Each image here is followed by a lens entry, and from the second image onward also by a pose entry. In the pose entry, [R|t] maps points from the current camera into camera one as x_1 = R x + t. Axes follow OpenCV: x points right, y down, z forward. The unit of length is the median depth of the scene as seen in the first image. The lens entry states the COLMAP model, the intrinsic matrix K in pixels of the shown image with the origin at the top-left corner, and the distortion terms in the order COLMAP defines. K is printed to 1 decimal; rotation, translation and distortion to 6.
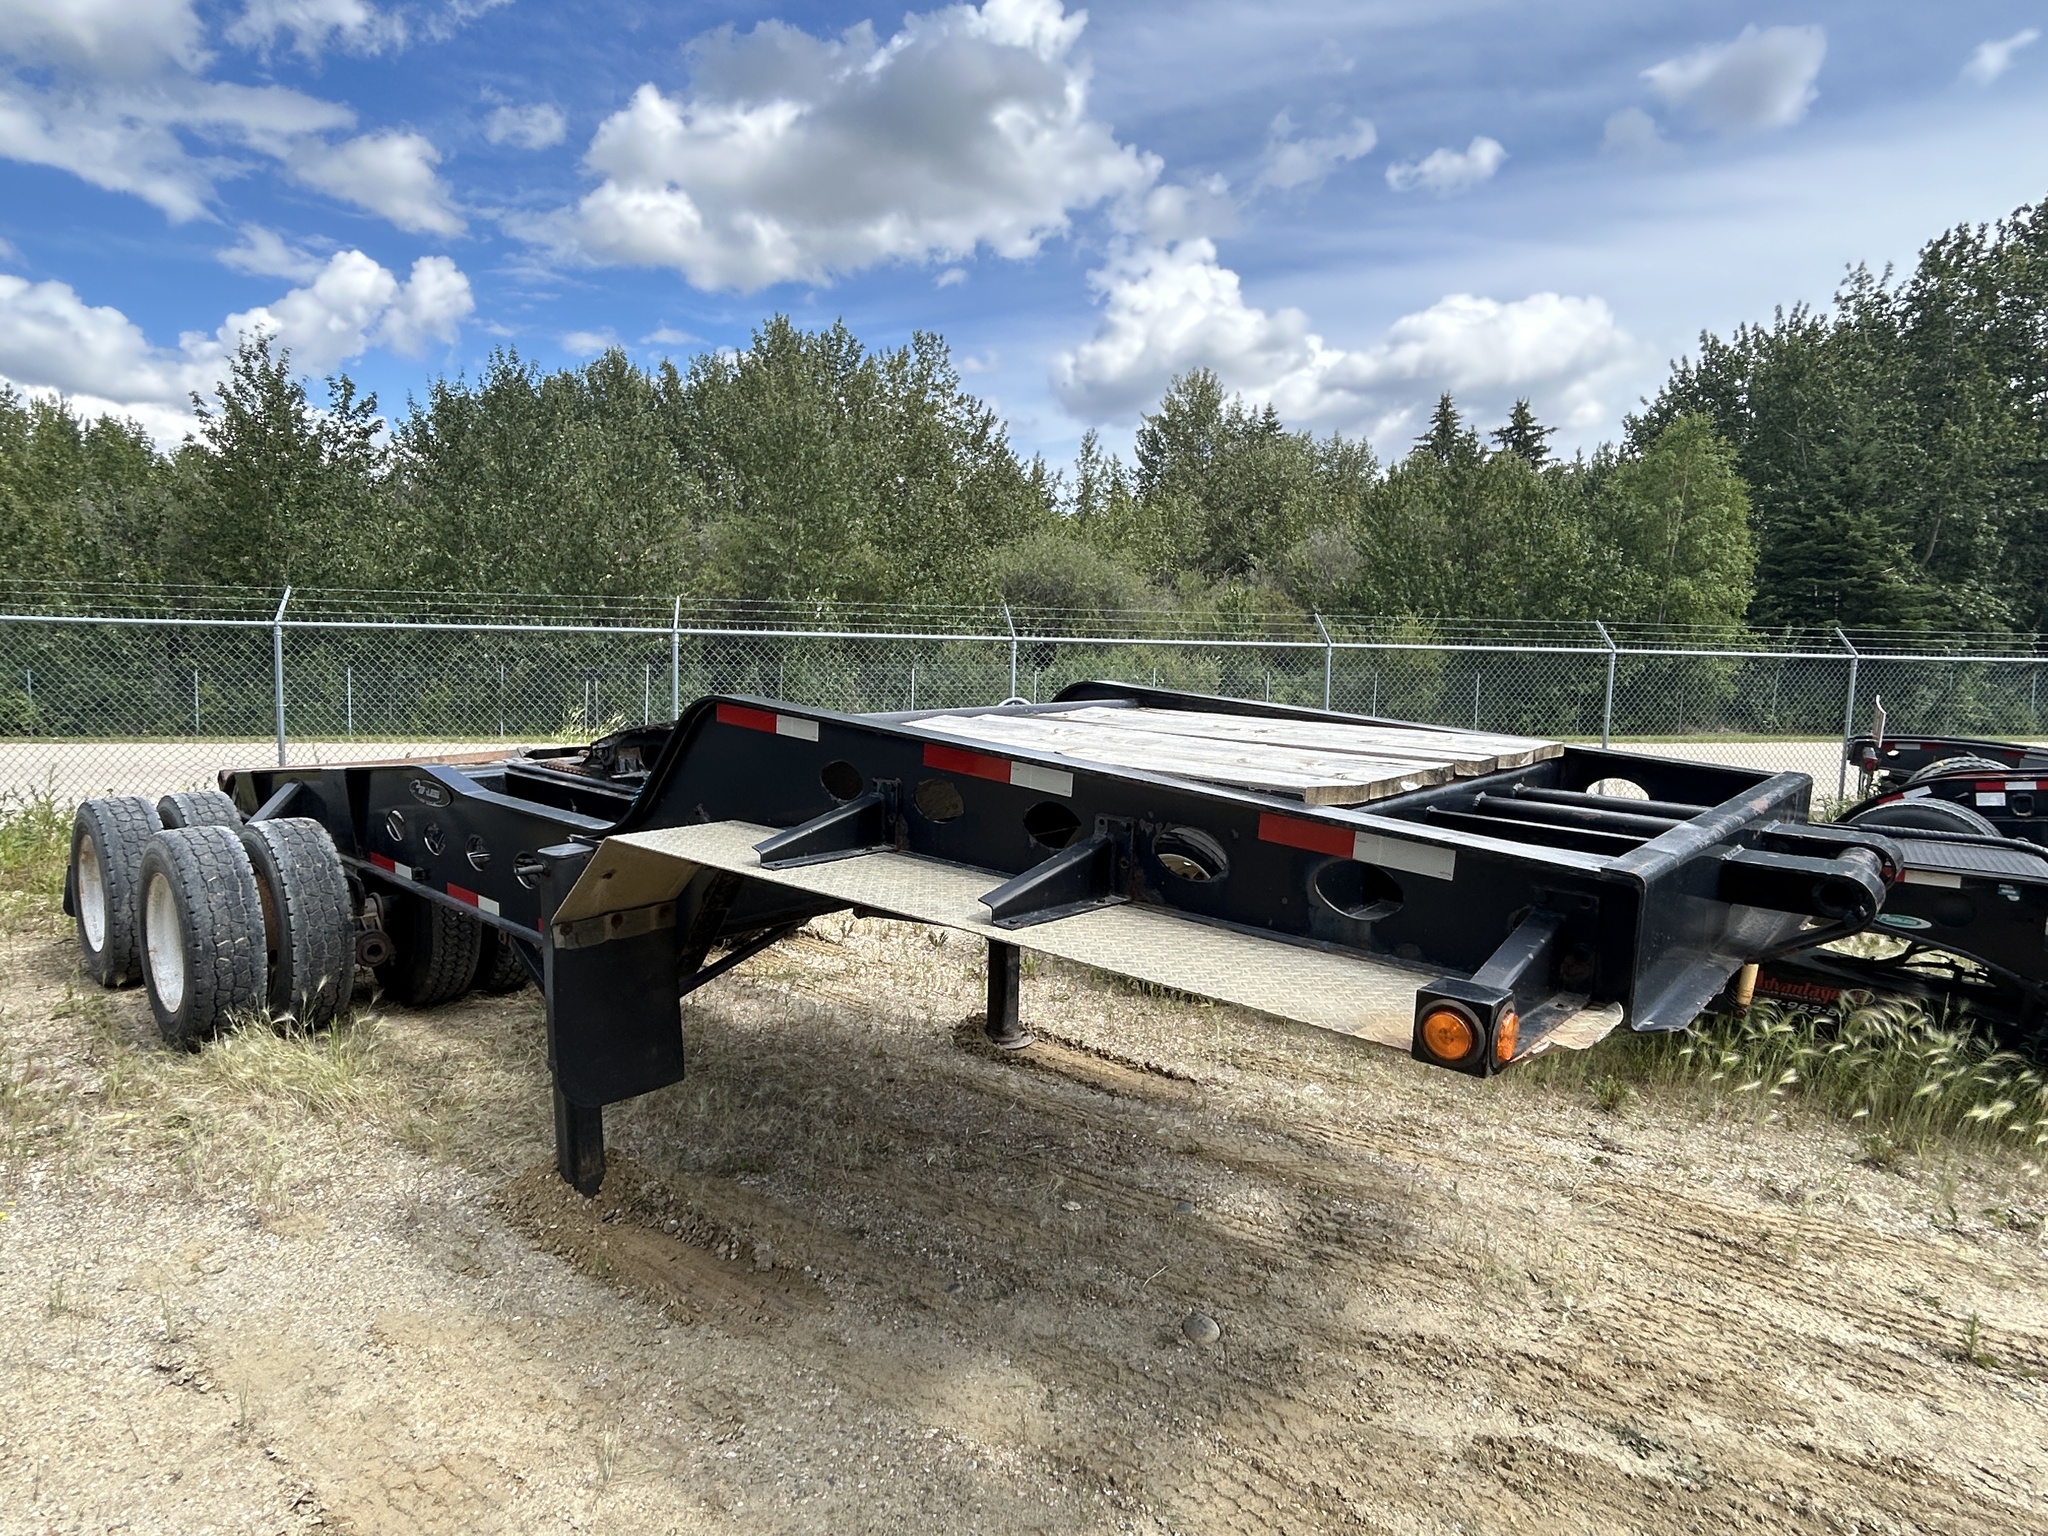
lens RADIAL K [[1137.3, 0, 1024.0], [0, 1137.3, 768.0], [0, 0, 1]] dist [0.004500, -0.000944]
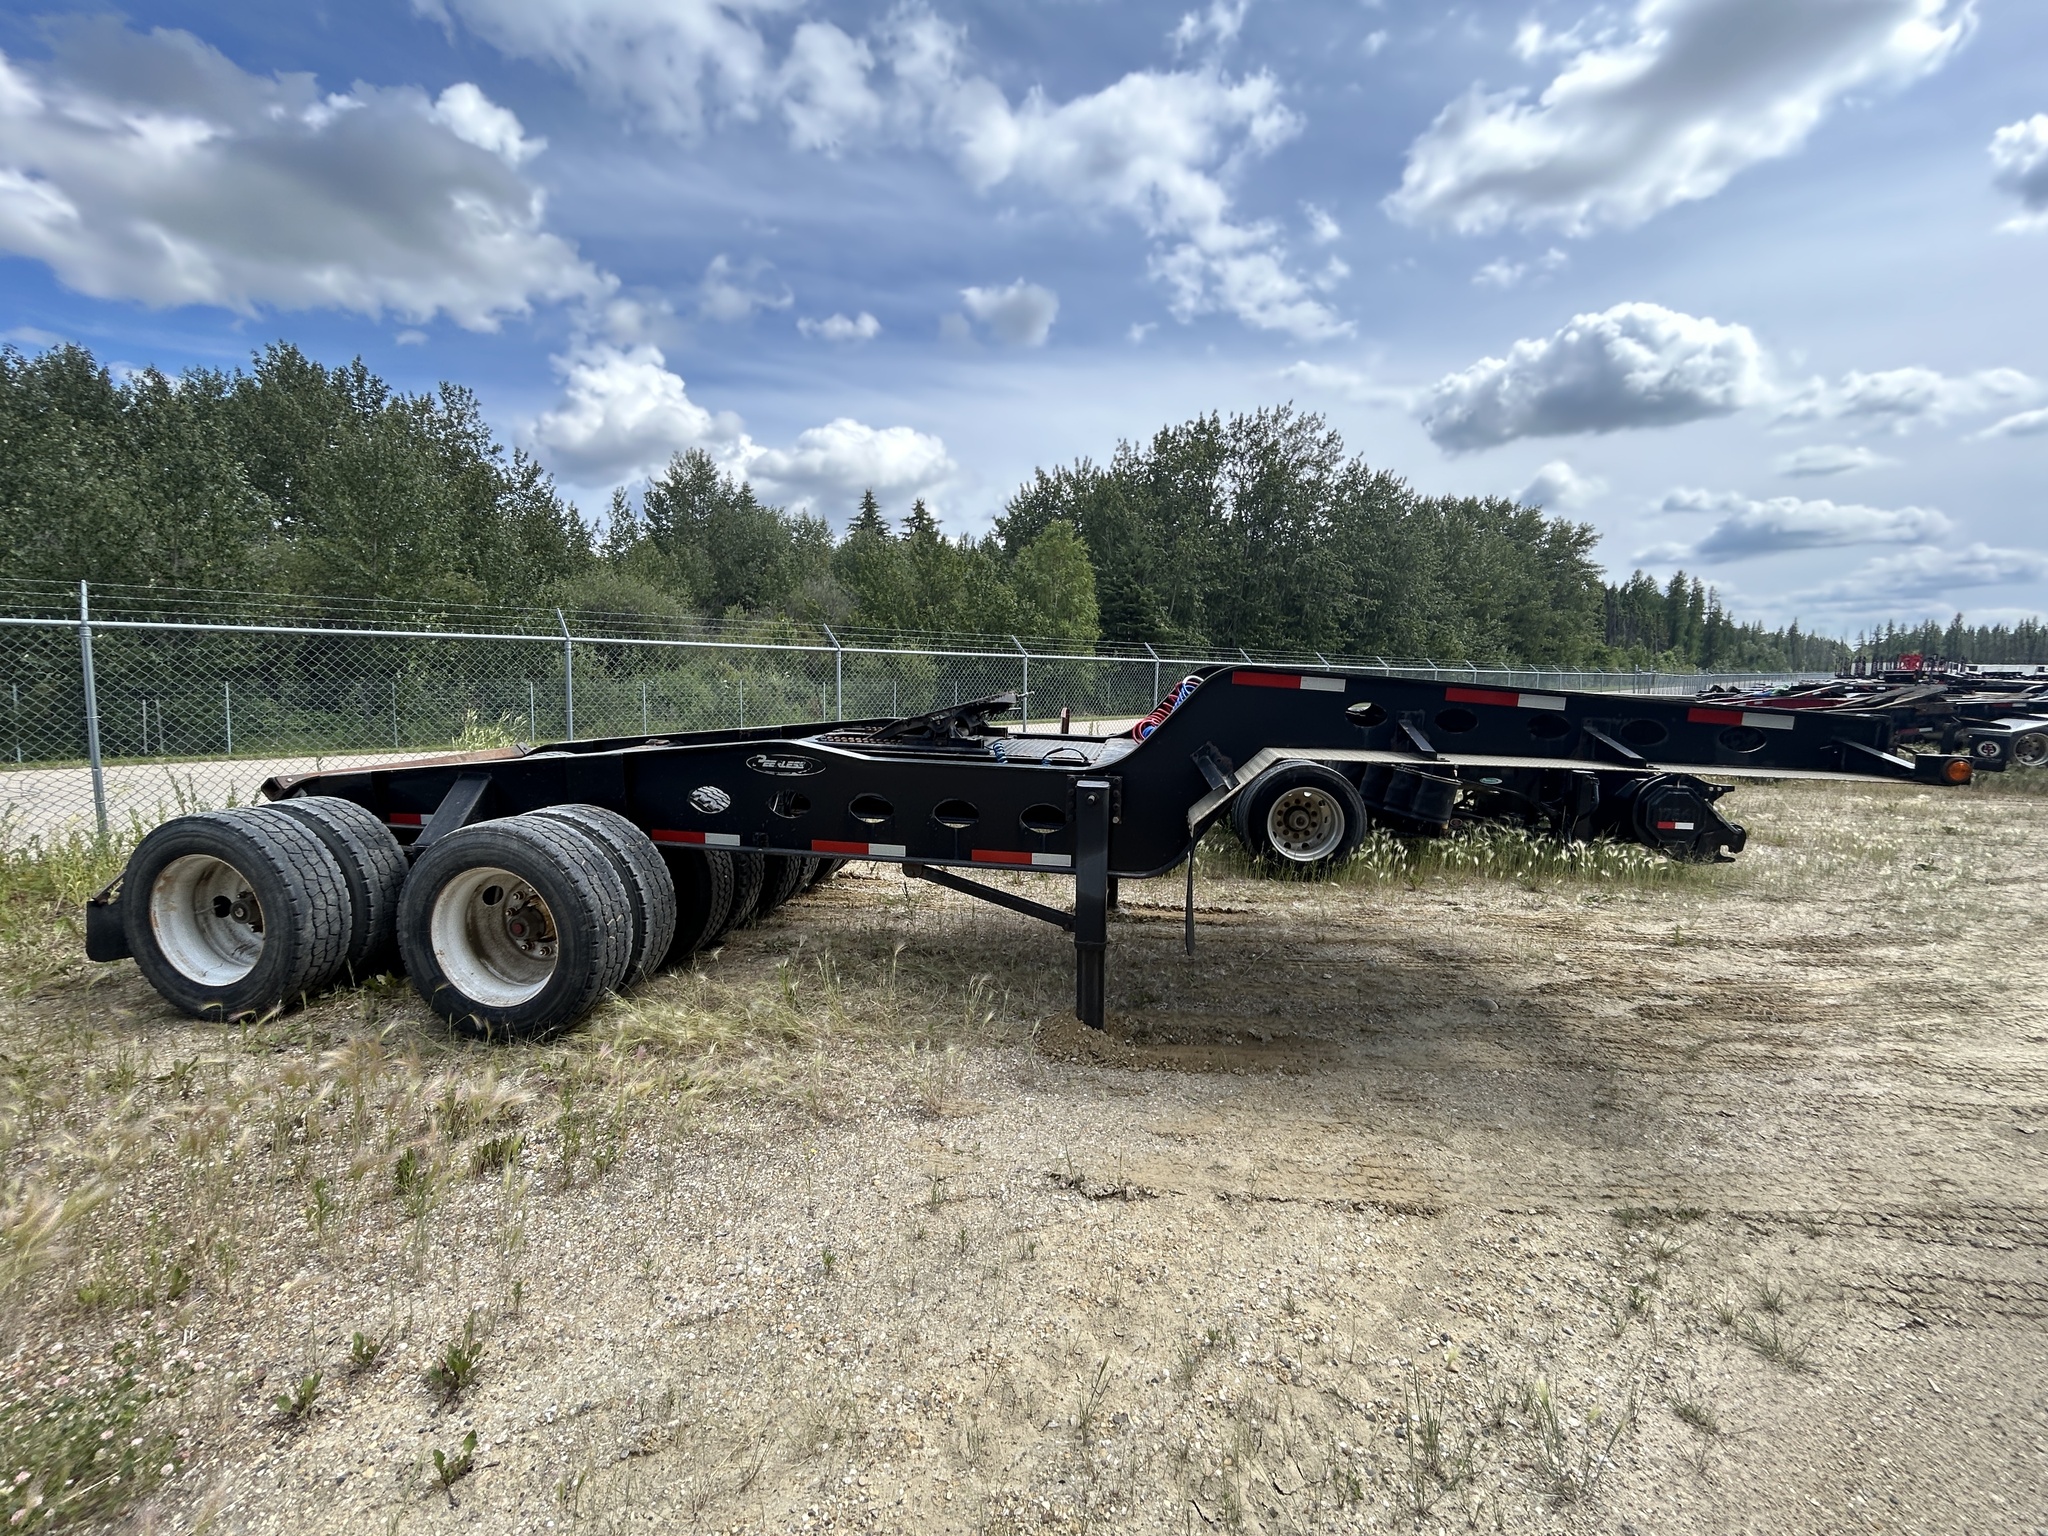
lens RADIAL K [[829.2, 0, 1024.0], [0, 829.2, 768.0], [0, 0, 1]] dist [-0.001656, 0.000361]
pose [[0.848894, -0.067487, 0.524237, -0.043641], [0.059522, 0.997712, 0.032055, 0.000710], [-0.525201, 0.003993, 0.850969, 0.009128]]
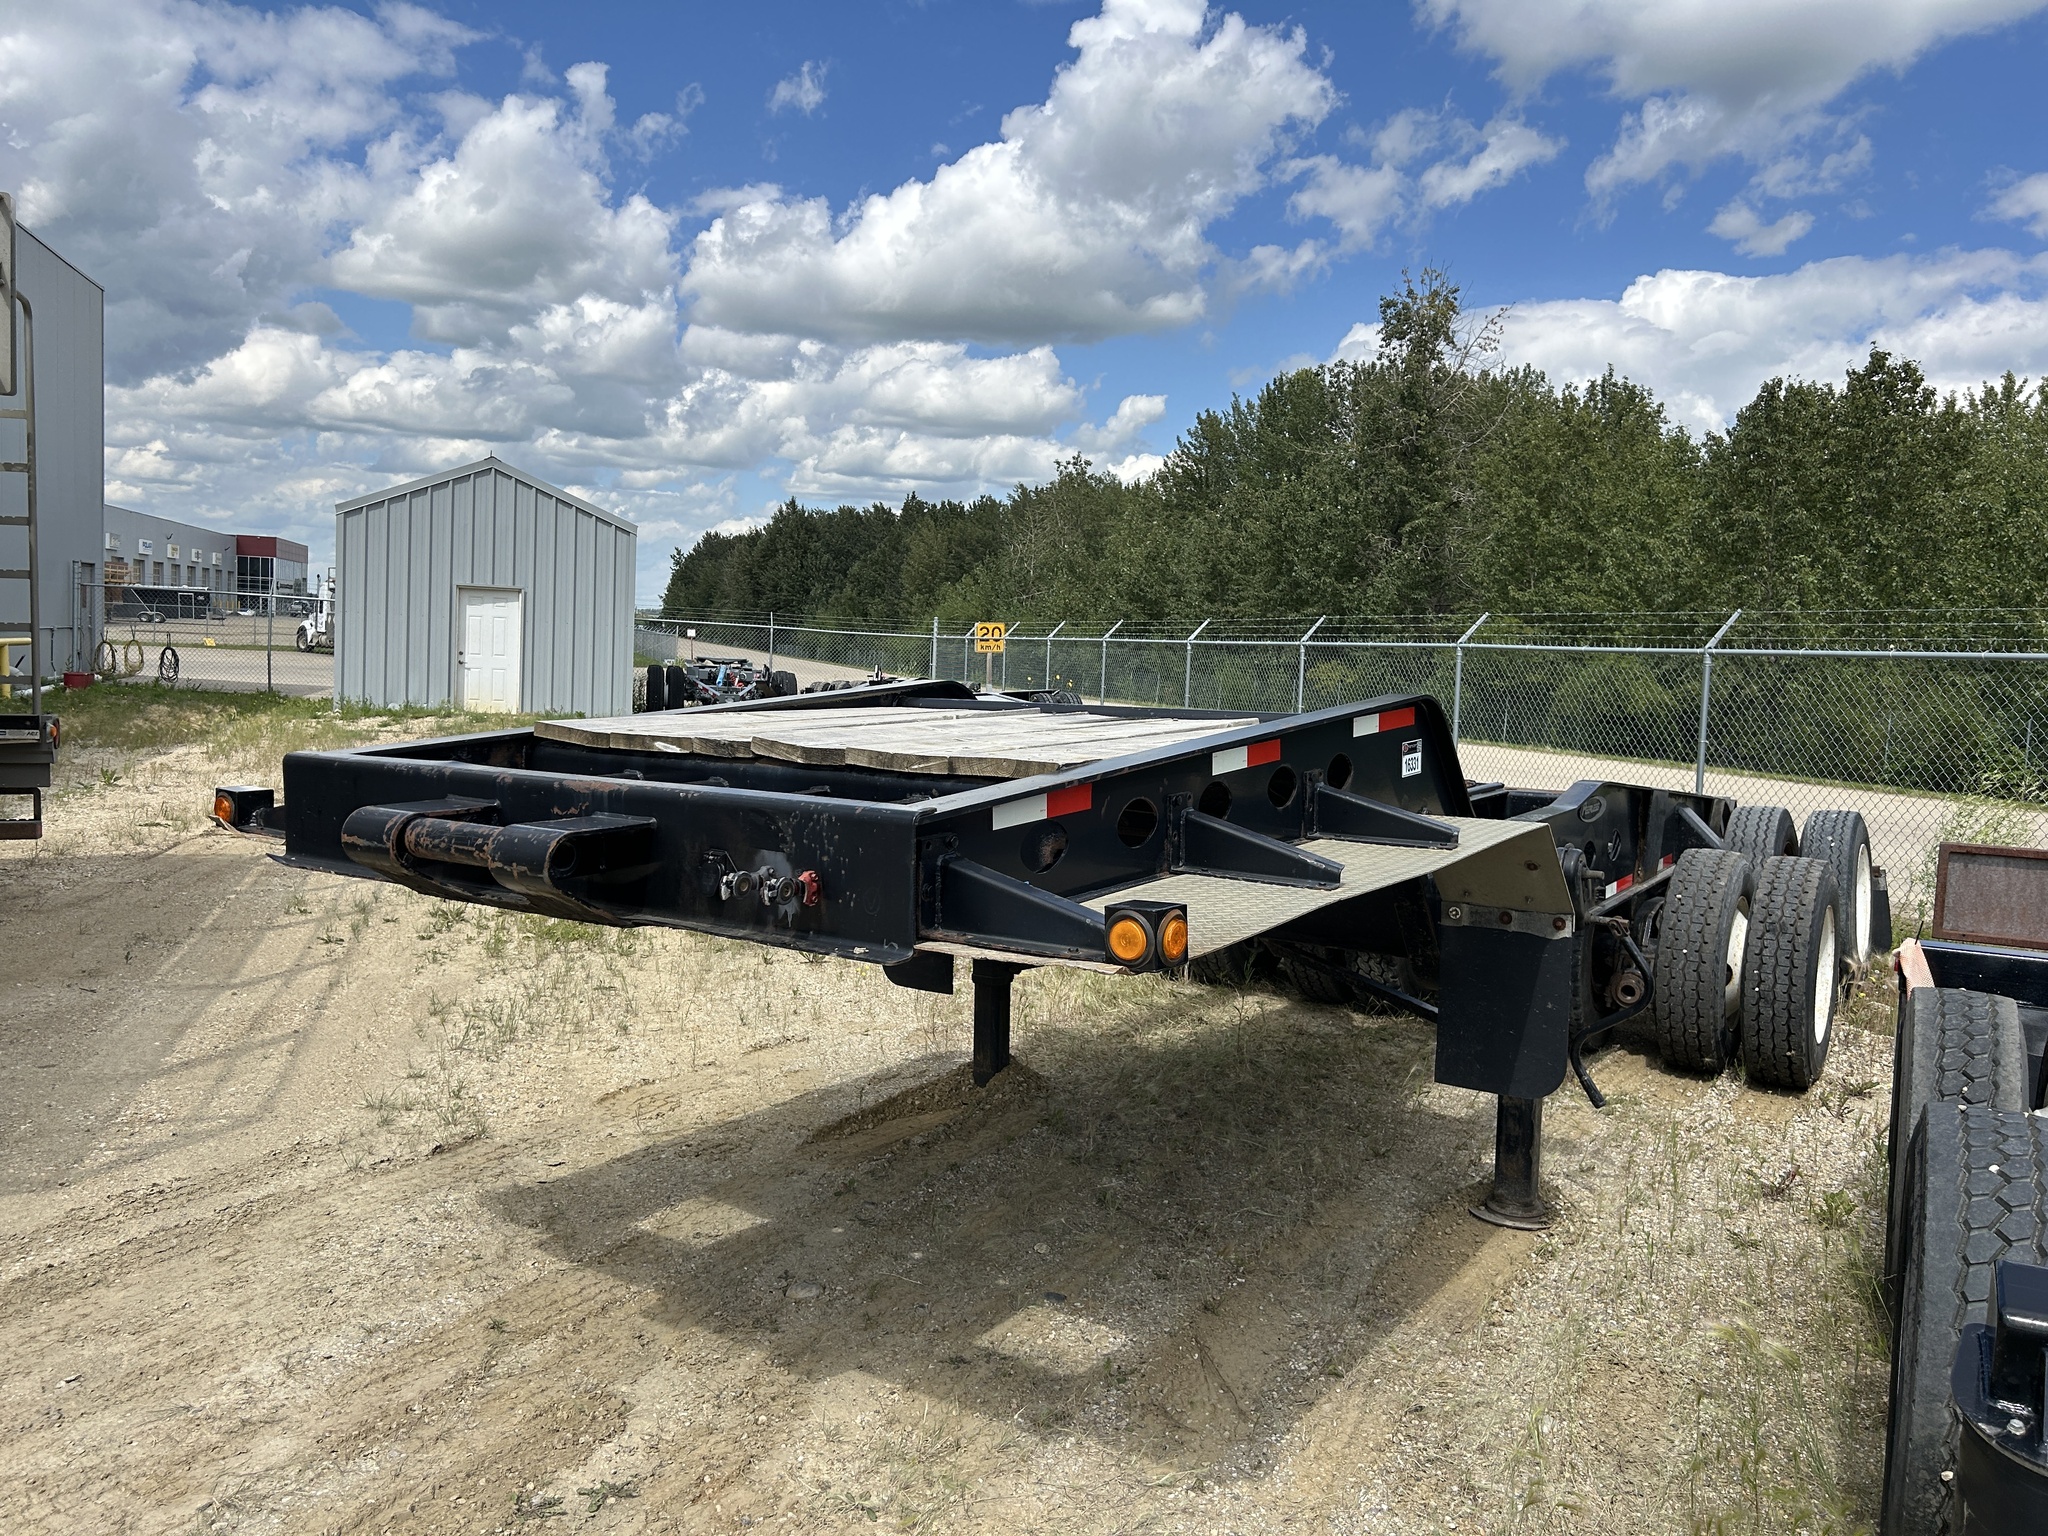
lens RADIAL K [[1562.6, 0, 1024.0], [0, 1562.6, 768.0], [0, 0, 1]] dist [0.036211, -0.001170]
pose [[0.116371, 0.065030, -0.991075, 0.057871], [-0.134339, 0.989715, 0.049166, -0.002635], [0.984079, 0.127418, 0.123910, 0.035698]]
